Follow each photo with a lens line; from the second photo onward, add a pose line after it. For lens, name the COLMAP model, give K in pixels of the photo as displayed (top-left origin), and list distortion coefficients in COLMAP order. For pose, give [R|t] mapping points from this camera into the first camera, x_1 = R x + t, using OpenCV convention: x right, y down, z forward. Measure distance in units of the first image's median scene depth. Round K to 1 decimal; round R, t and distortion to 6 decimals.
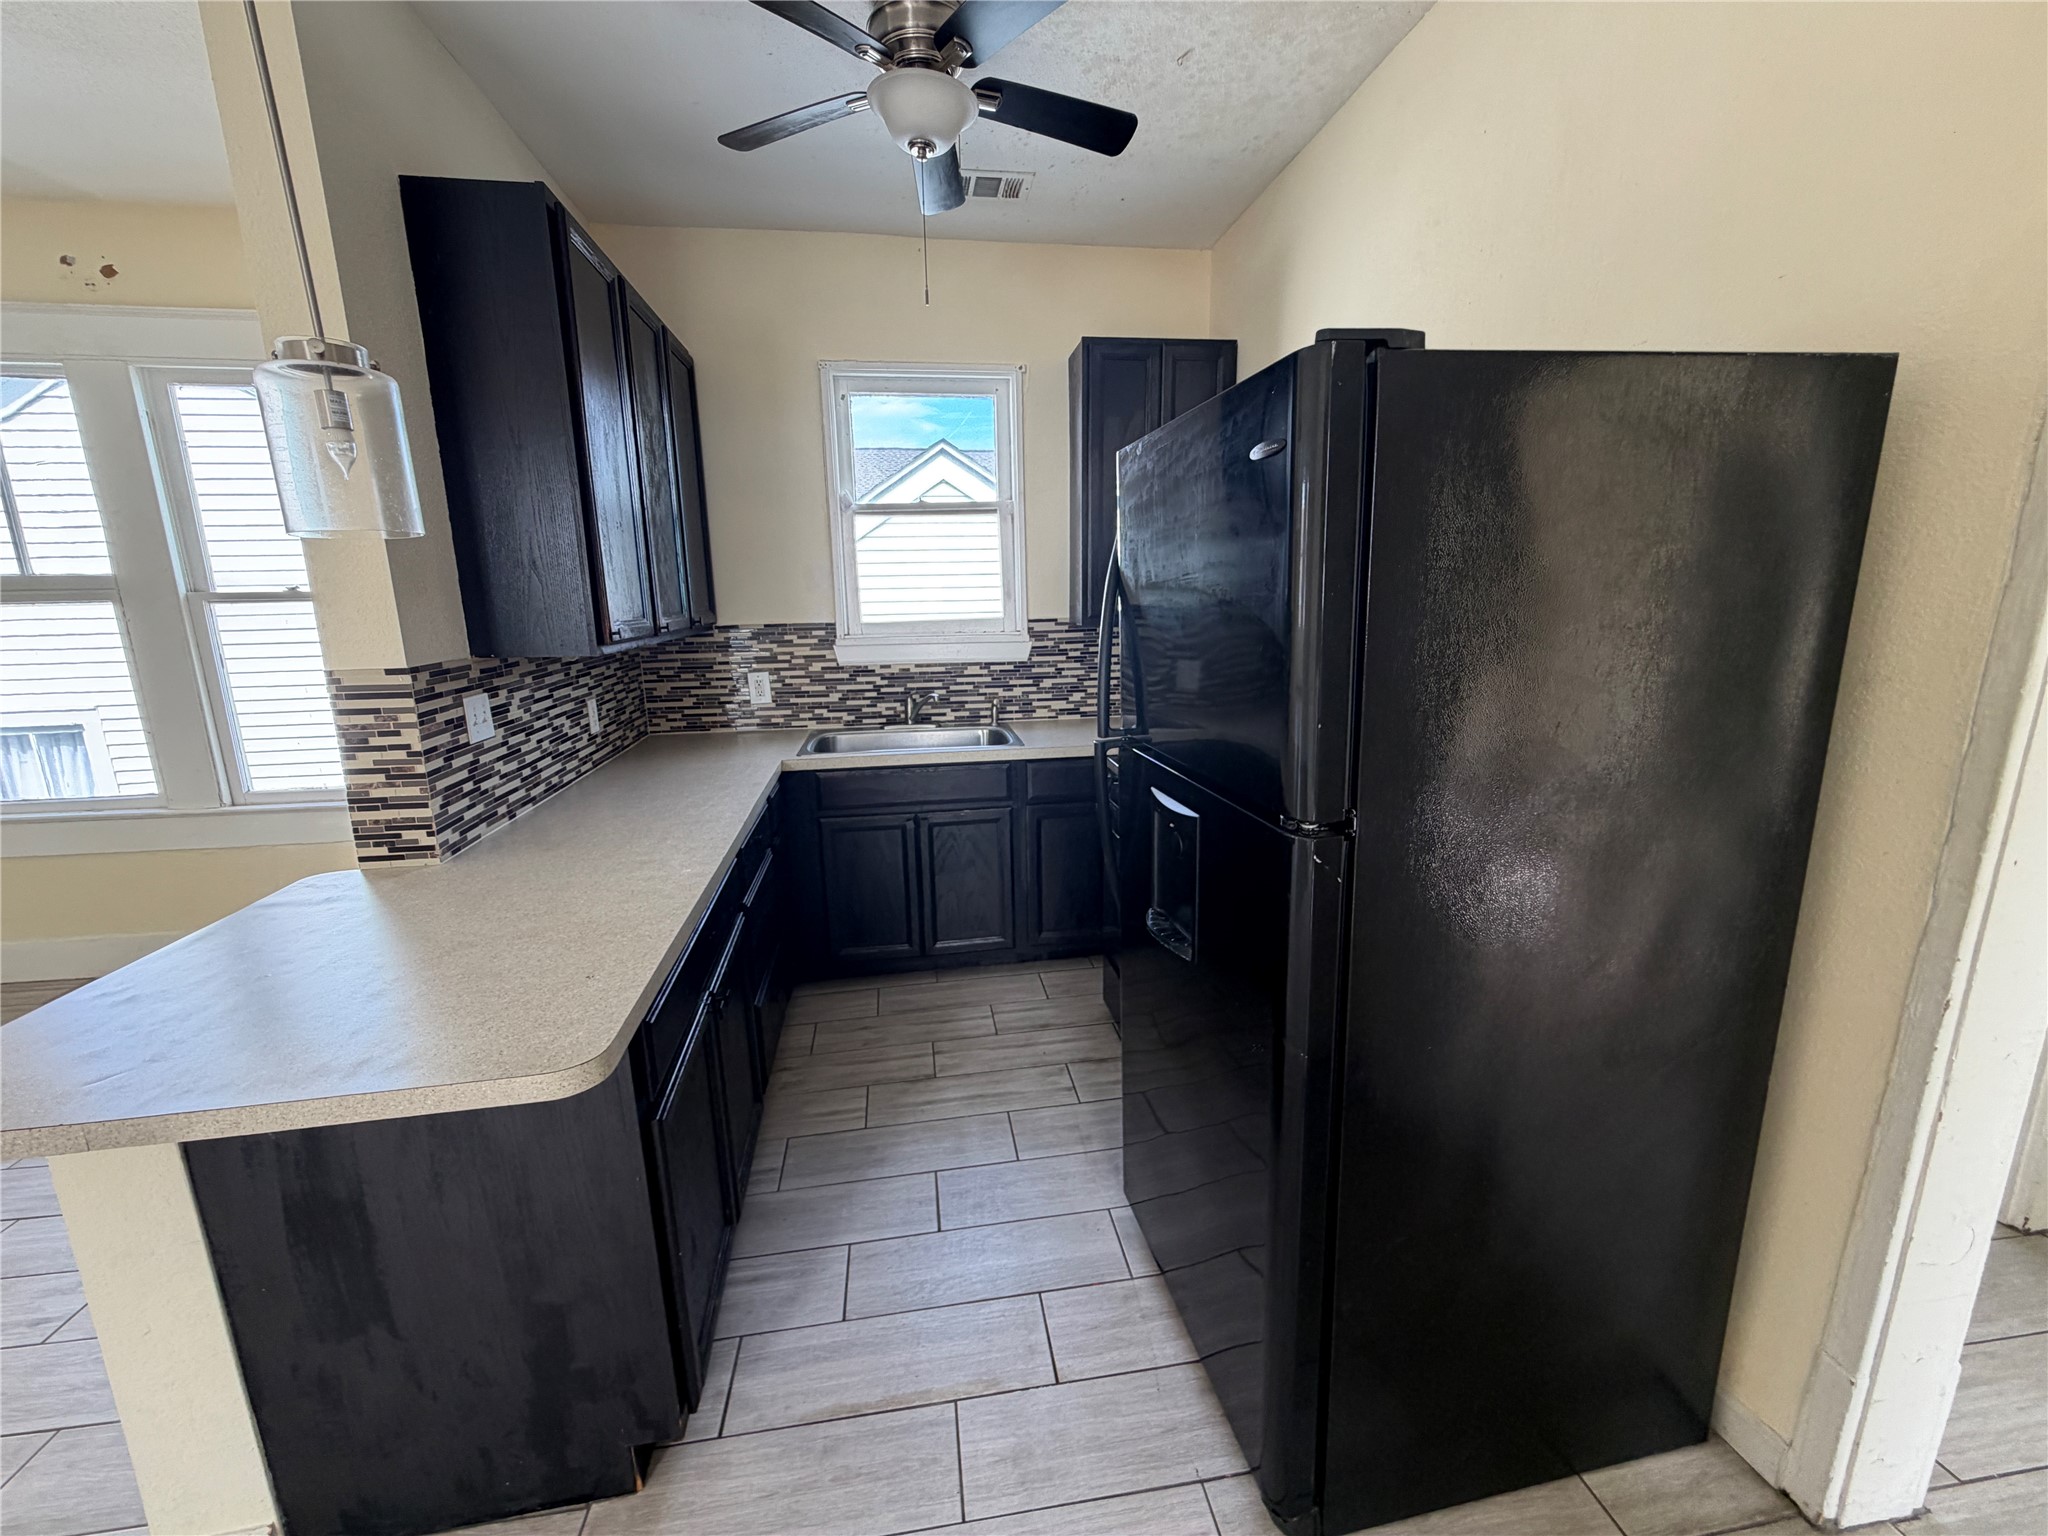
lens RADIAL K [[814.8, 0, 1020.9], [0, 814.8, 761.3], [0, 0, 1]] dist [0.002677, -0.000185]
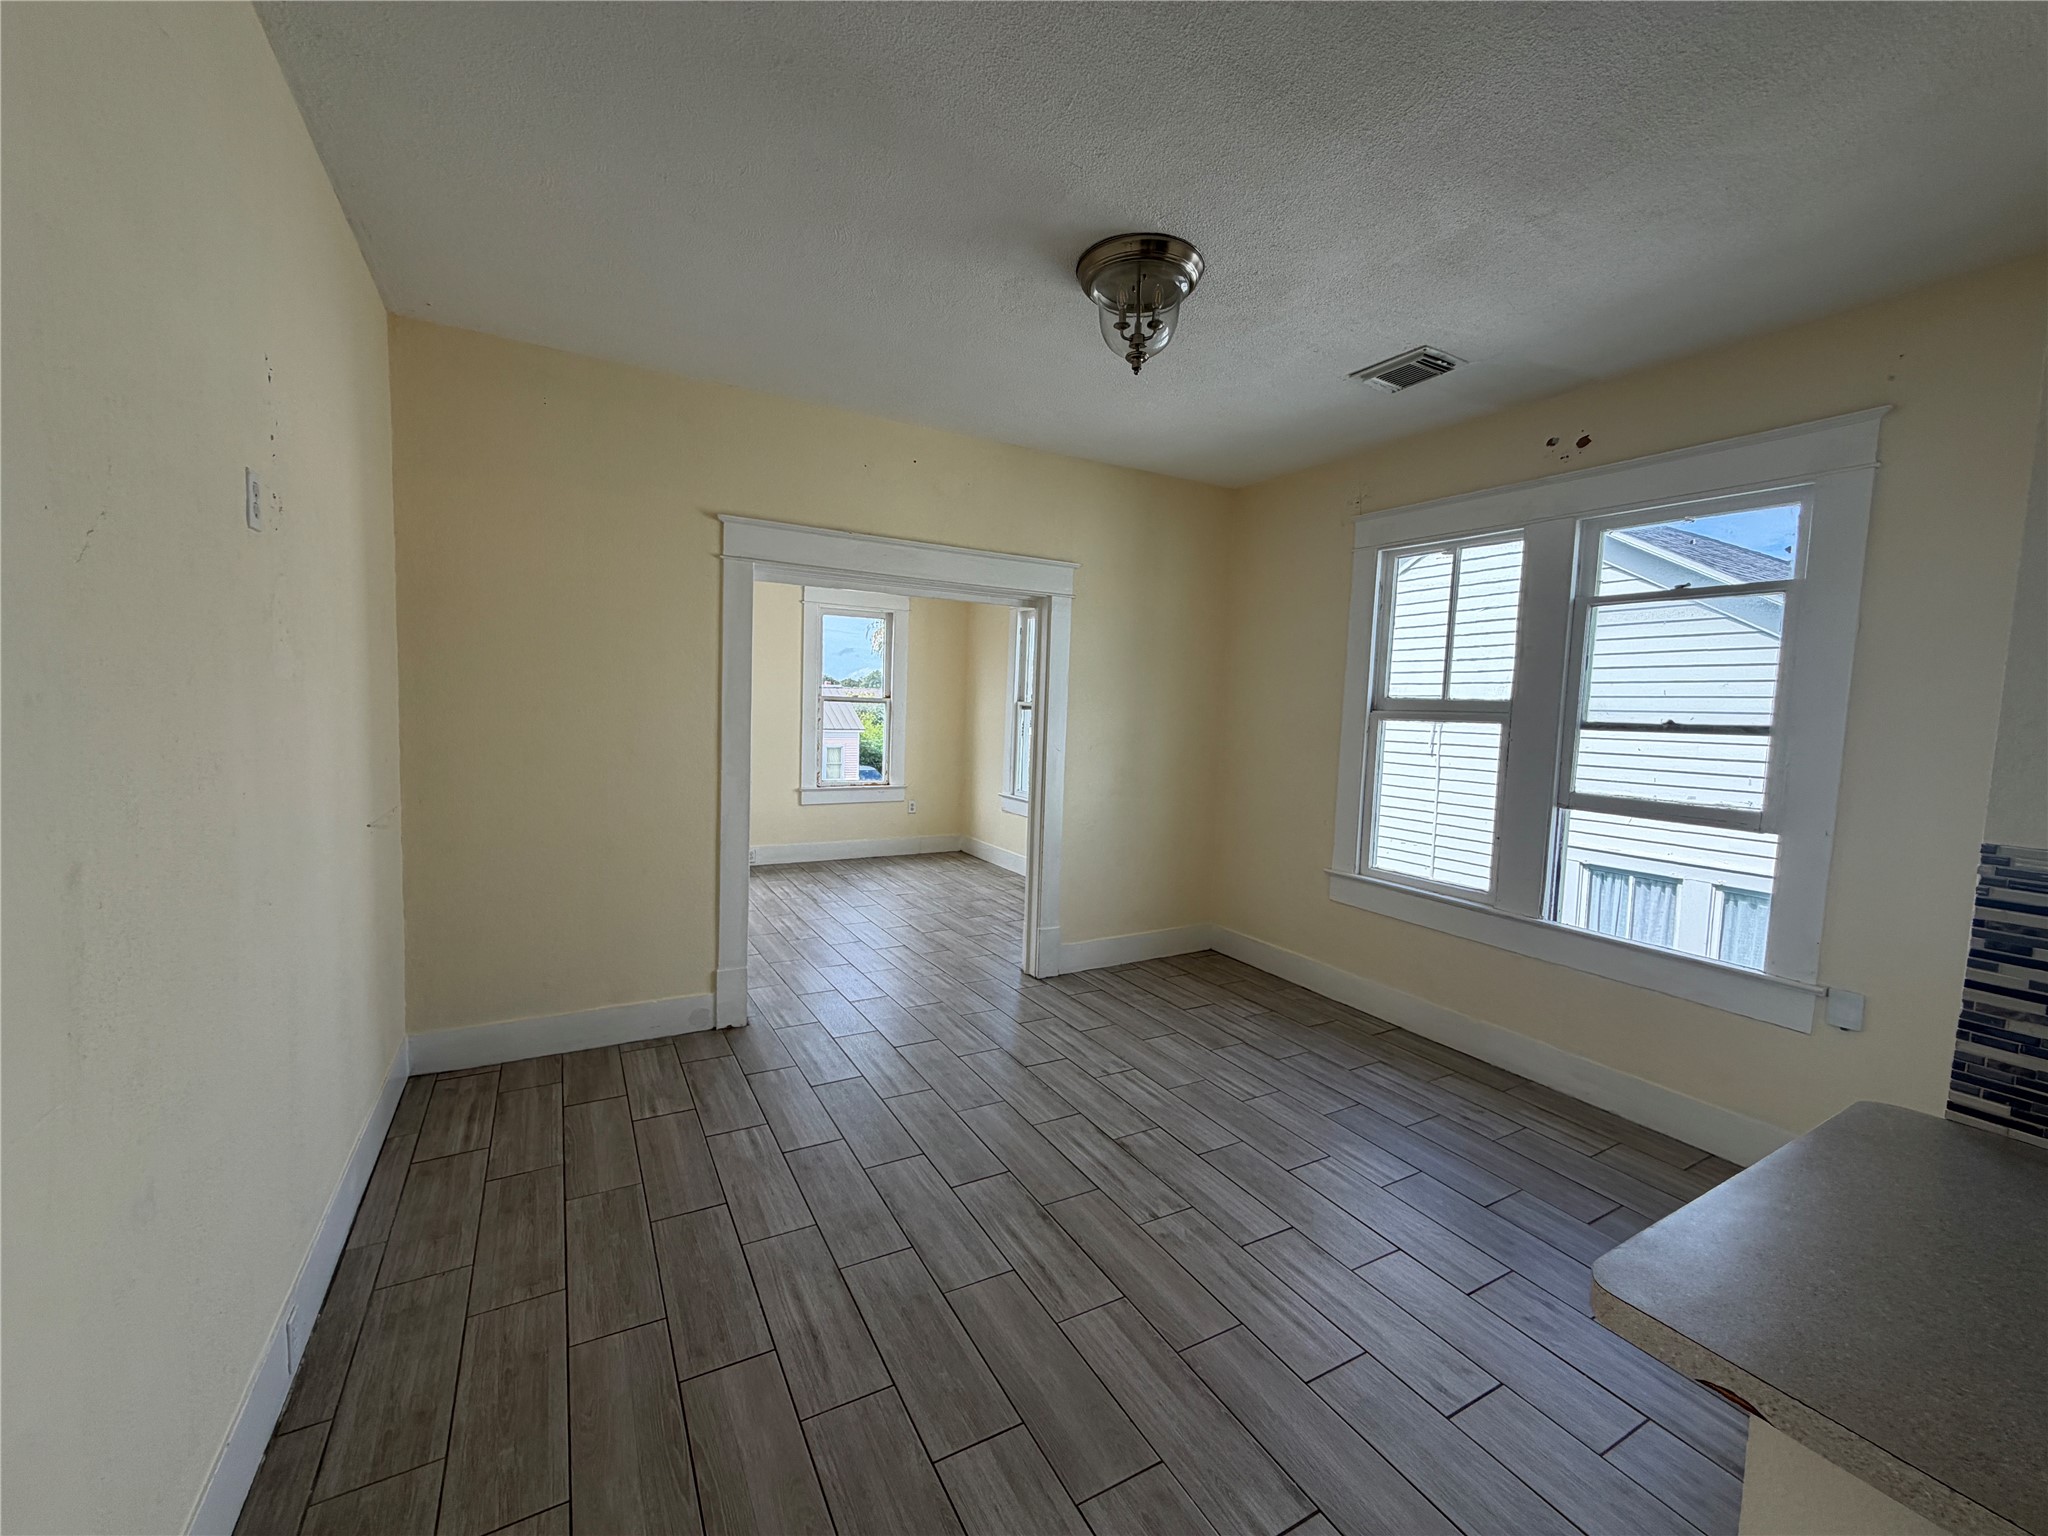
lens RADIAL K [[814.8, 0, 1028.4], [0, 814.8, 766.6], [0, 0, 1]] dist [0.002677, -0.000185]
pose [[0.377834, 0.115168, -0.918682, -0.492121], [-0.252245, 0.967504, 0.017545, 0.024645], [0.890850, 0.225104, 0.394607, -0.063041]]
